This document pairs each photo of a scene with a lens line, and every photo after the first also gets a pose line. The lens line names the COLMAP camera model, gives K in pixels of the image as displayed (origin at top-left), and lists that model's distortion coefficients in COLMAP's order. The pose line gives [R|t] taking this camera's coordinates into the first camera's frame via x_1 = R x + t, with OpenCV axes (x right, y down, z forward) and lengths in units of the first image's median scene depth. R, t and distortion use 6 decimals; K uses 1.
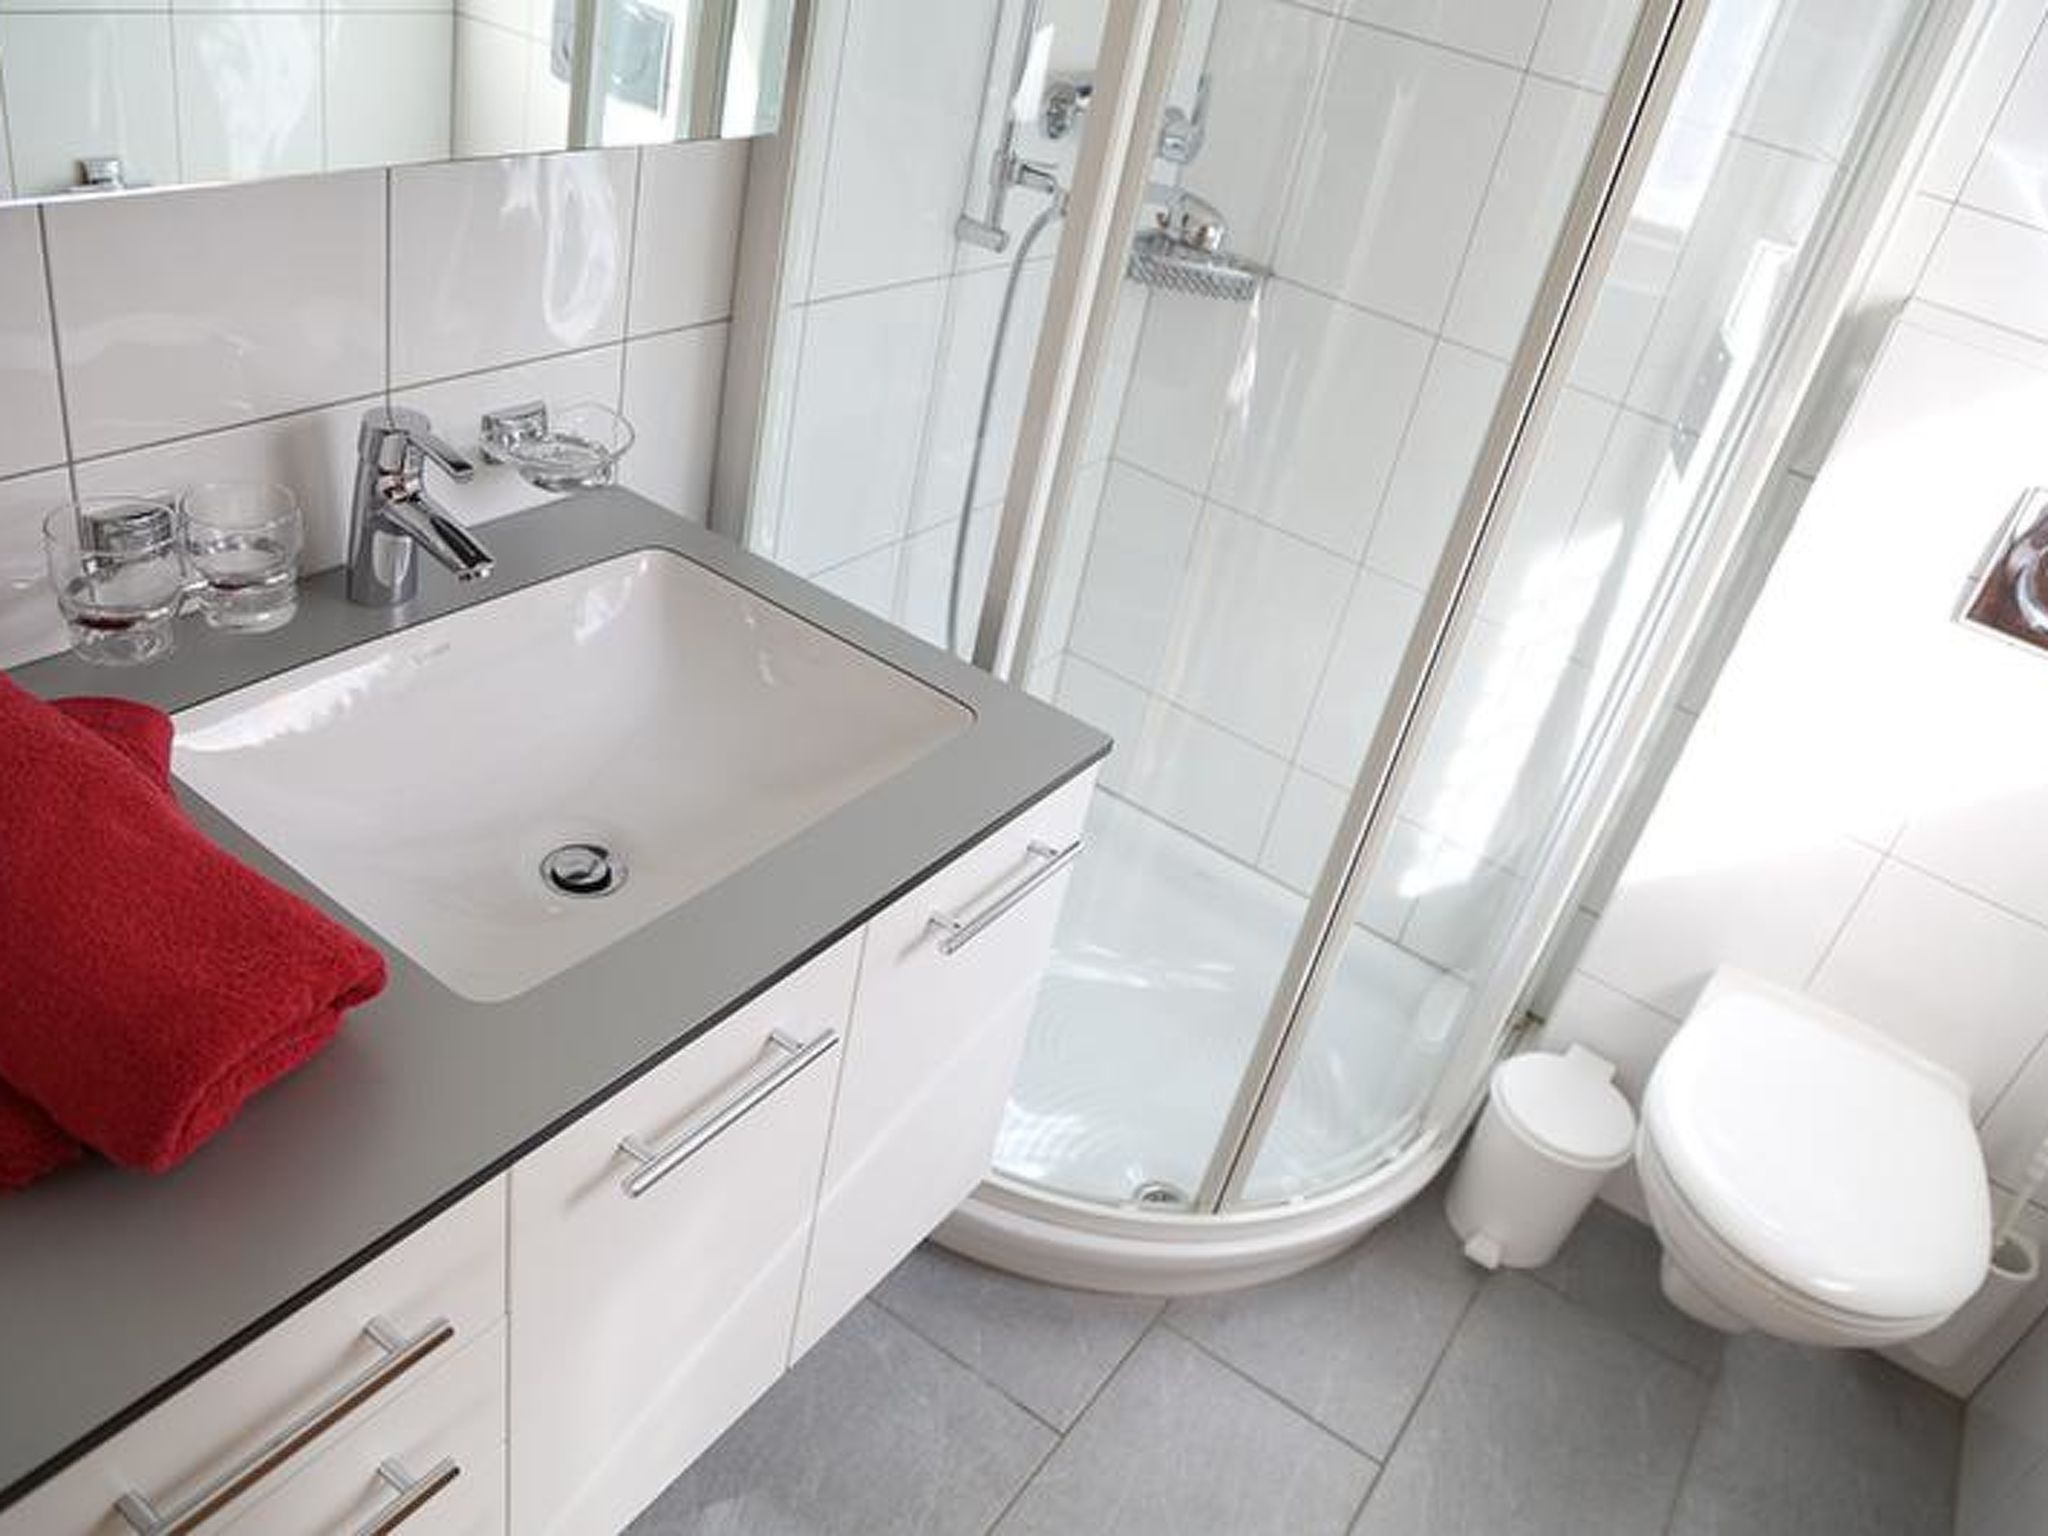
lens RADIAL K [[1570.5, 0, 1024.0], [0, 1570.5, 768.0], [0, 0, 1]] dist [-0.129167, 0.082746]
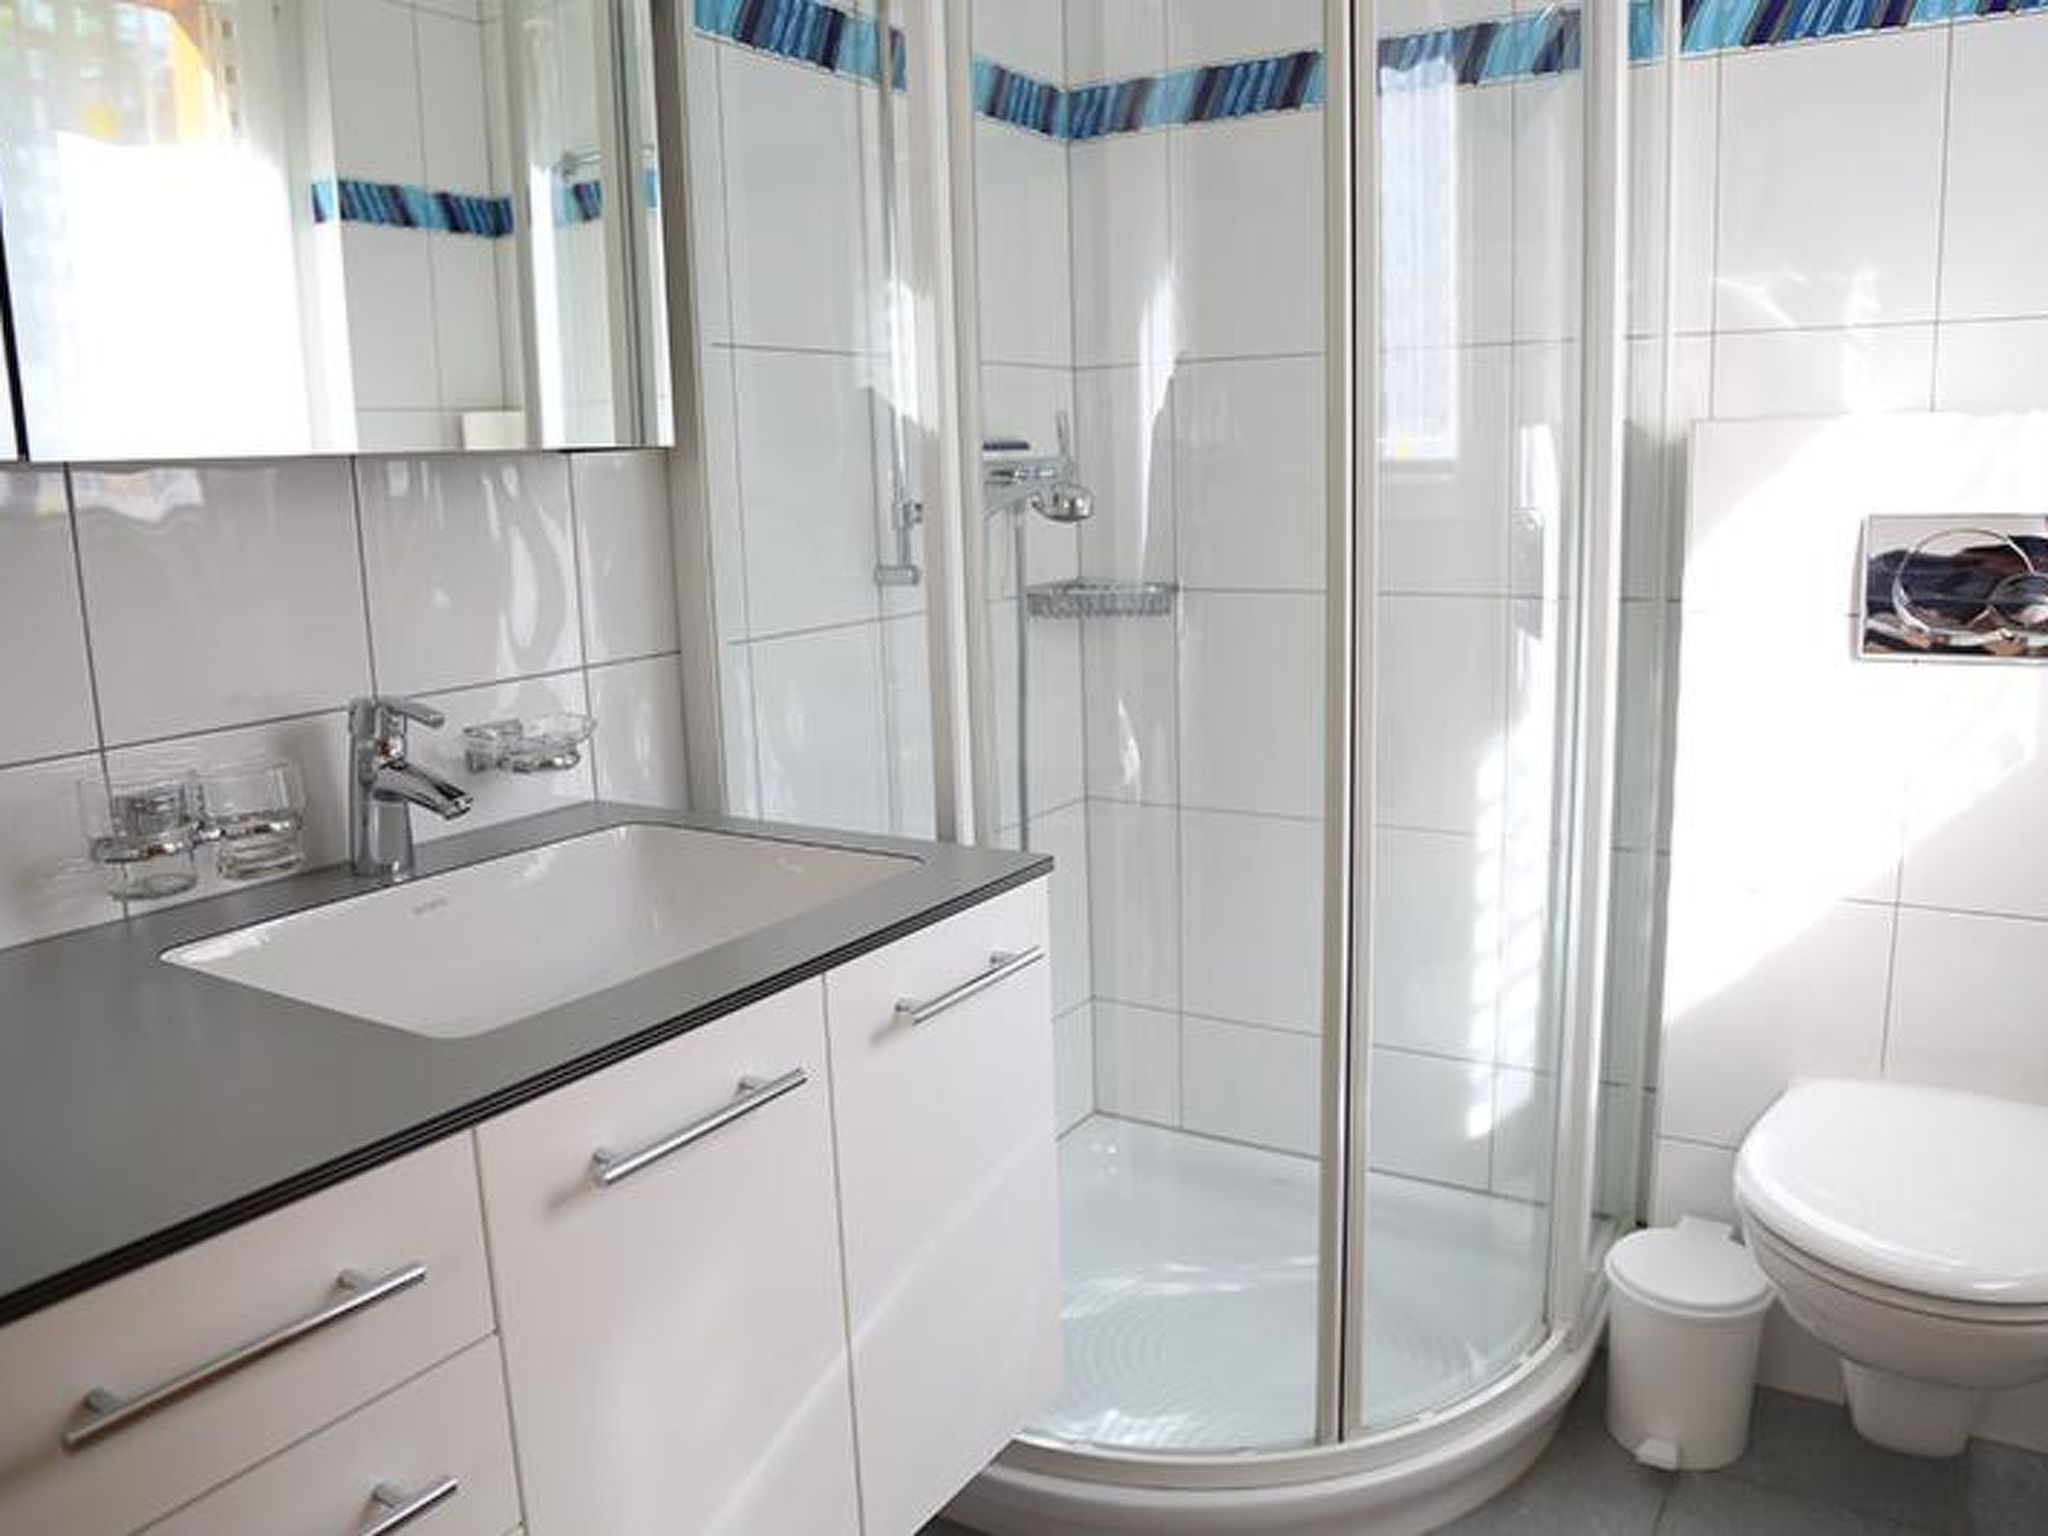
lens RADIAL K [[1570.5, 0, 1024.0], [0, 1570.5, 768.0], [0, 0, 1]] dist [-0.129167, 0.082746]
pose [[0.972769, -0.231200, -0.016349, 0.052171], [0.209470, 0.907150, -0.364968, 0.238512], [0.099212, 0.351605, 0.930877, -0.017007]]
